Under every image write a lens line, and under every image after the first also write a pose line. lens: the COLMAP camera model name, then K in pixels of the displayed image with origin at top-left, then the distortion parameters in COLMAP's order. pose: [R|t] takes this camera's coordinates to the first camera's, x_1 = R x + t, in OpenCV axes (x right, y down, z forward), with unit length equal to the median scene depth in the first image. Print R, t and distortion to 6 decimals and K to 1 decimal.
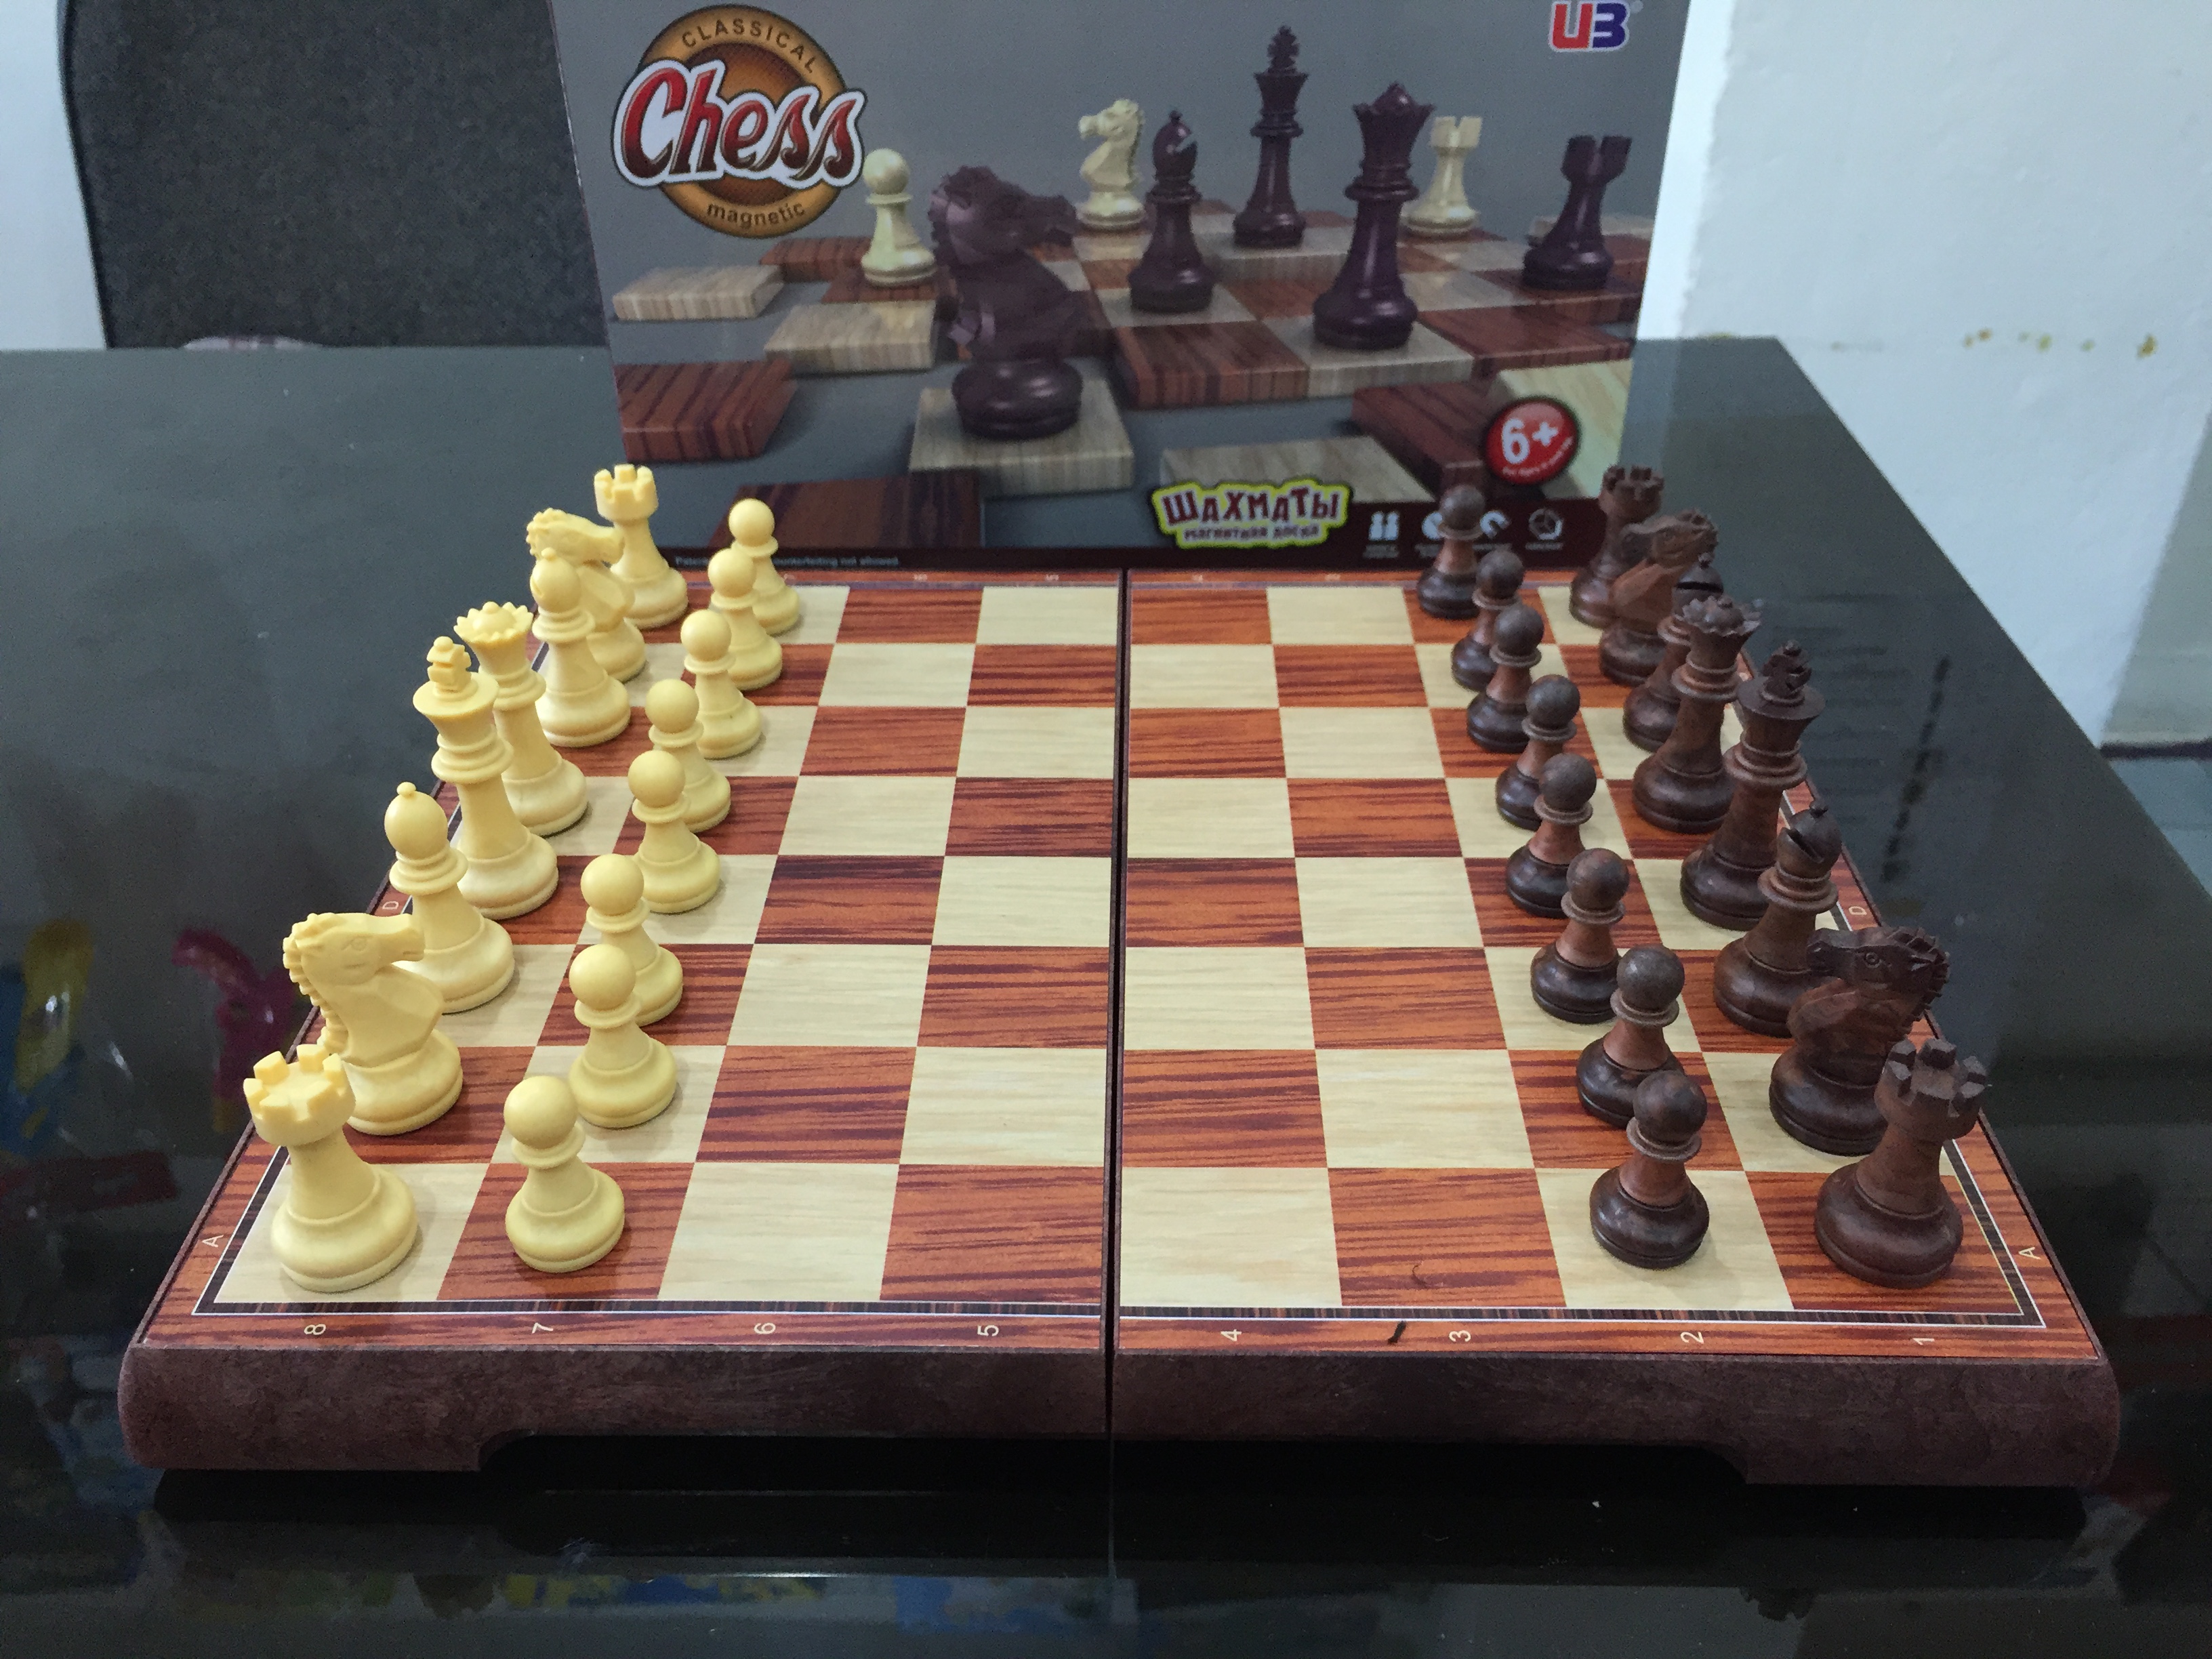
lens RADIAL K [[1908.7, 0, 1109.3], [0, 1908.7, 834.3], [0, 0, 1]] dist [0.075382, -0.124224]
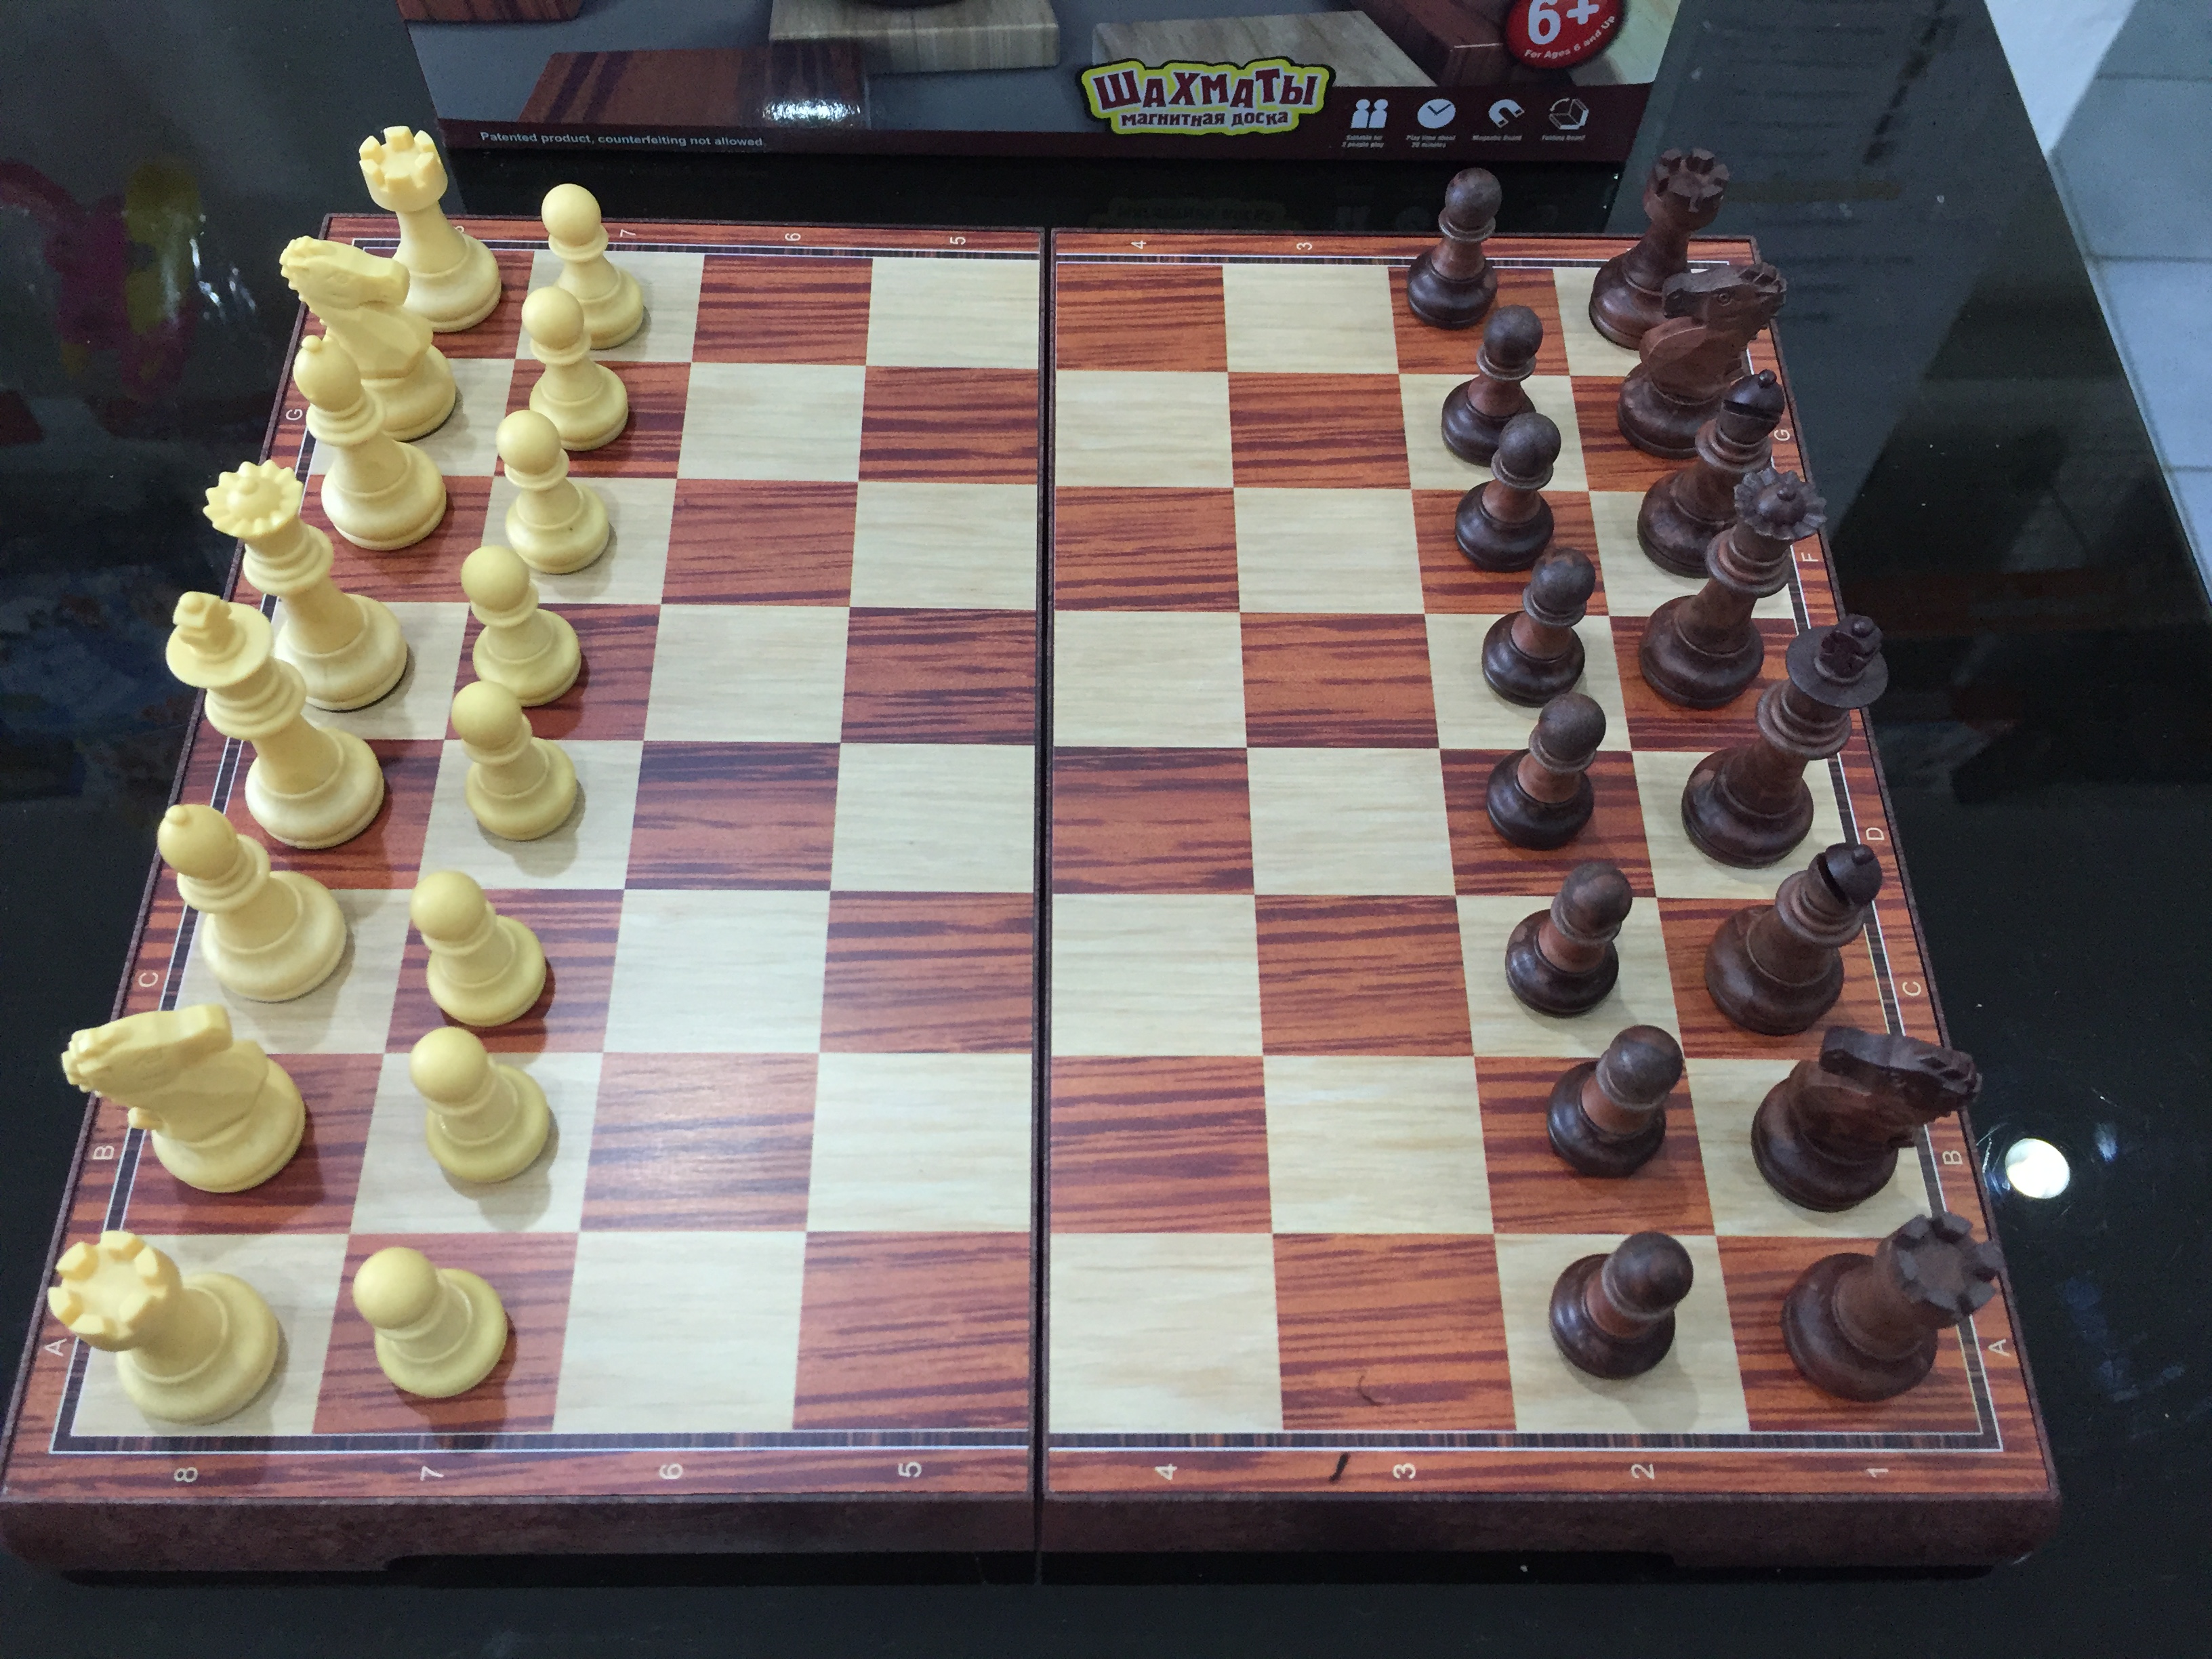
lens RADIAL K [[1907.7, 0, 1106.0], [0, 1907.7, 829.5], [0, 0, 1]] dist [0.084713, -0.143055]
pose [[0.999015, -0.004003, 0.044195, -0.004305], [-0.015269, 0.904105, 0.427038, -0.259688], [-0.041666, -0.427292, 0.903153, 0.163938]]
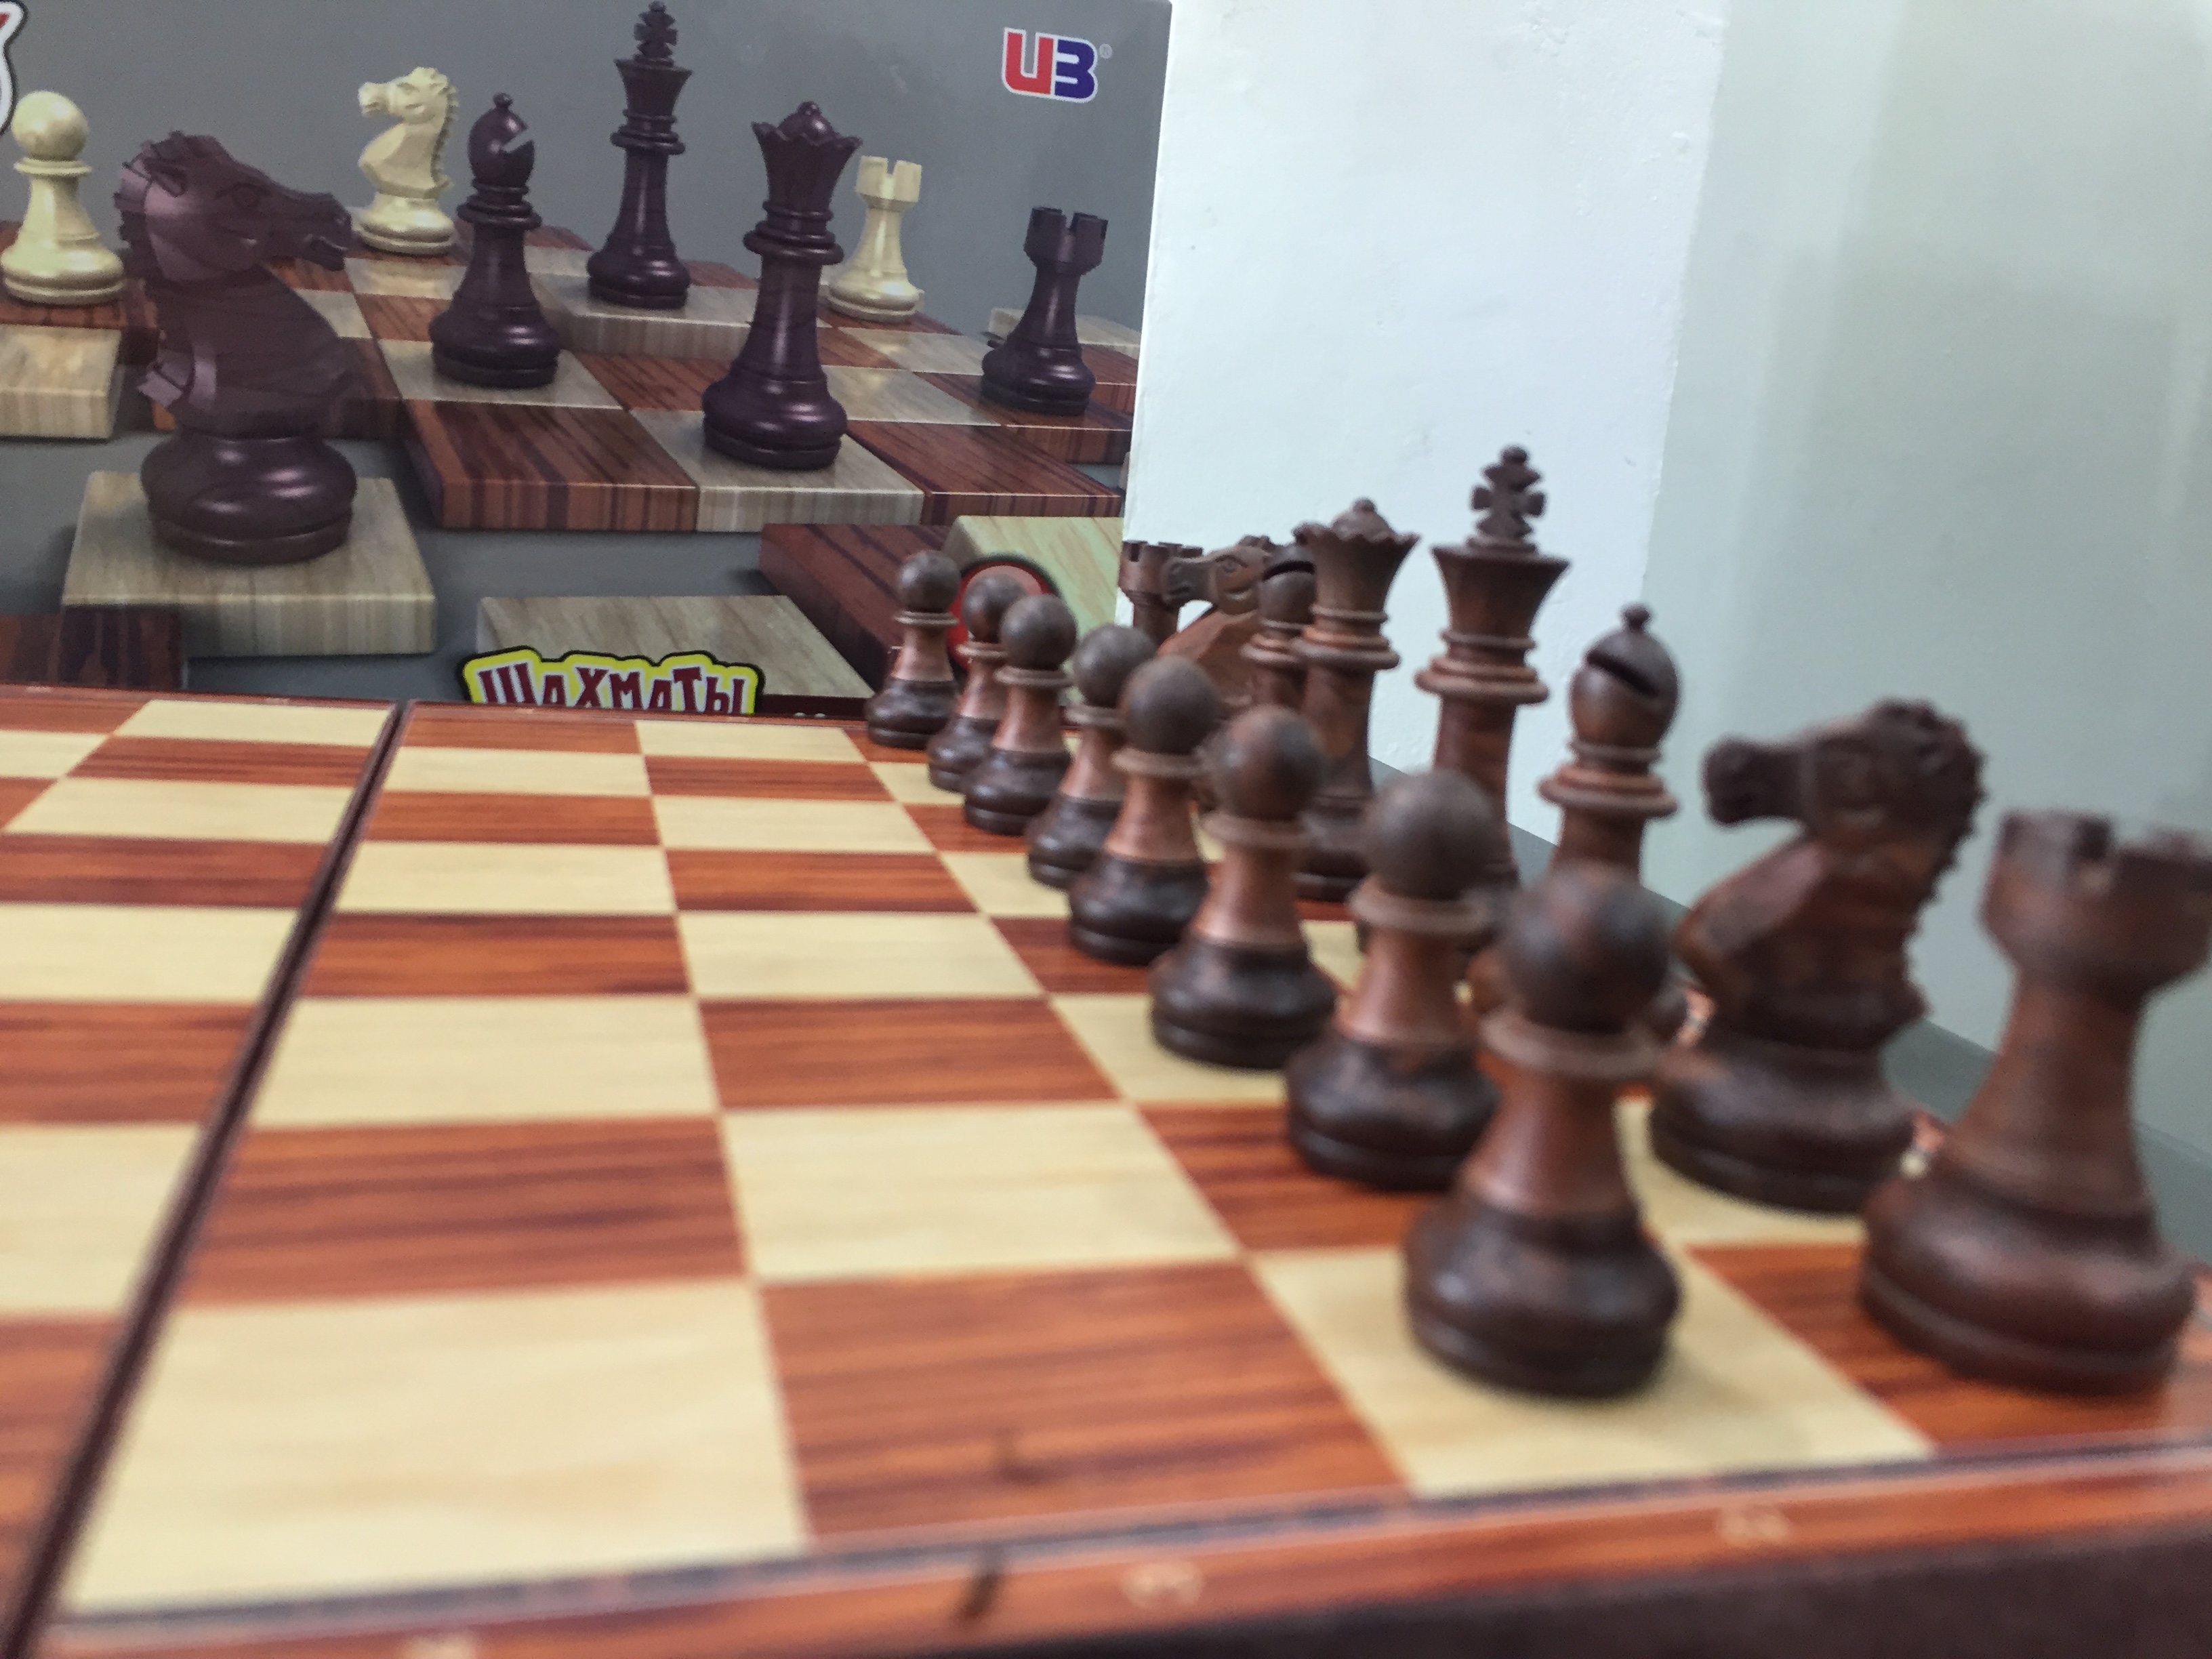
lens RADIAL K [[1907.7, 0, 1106.0], [0, 1907.7, 829.5], [0, 0, 1]] dist [0.084713, -0.143055]
pose [[0.953310, 0.031347, 0.300364, 0.040269], [0.082579, 0.929634, -0.359112, 0.154052], [-0.290485, 0.367149, 0.883640, 0.389911]]
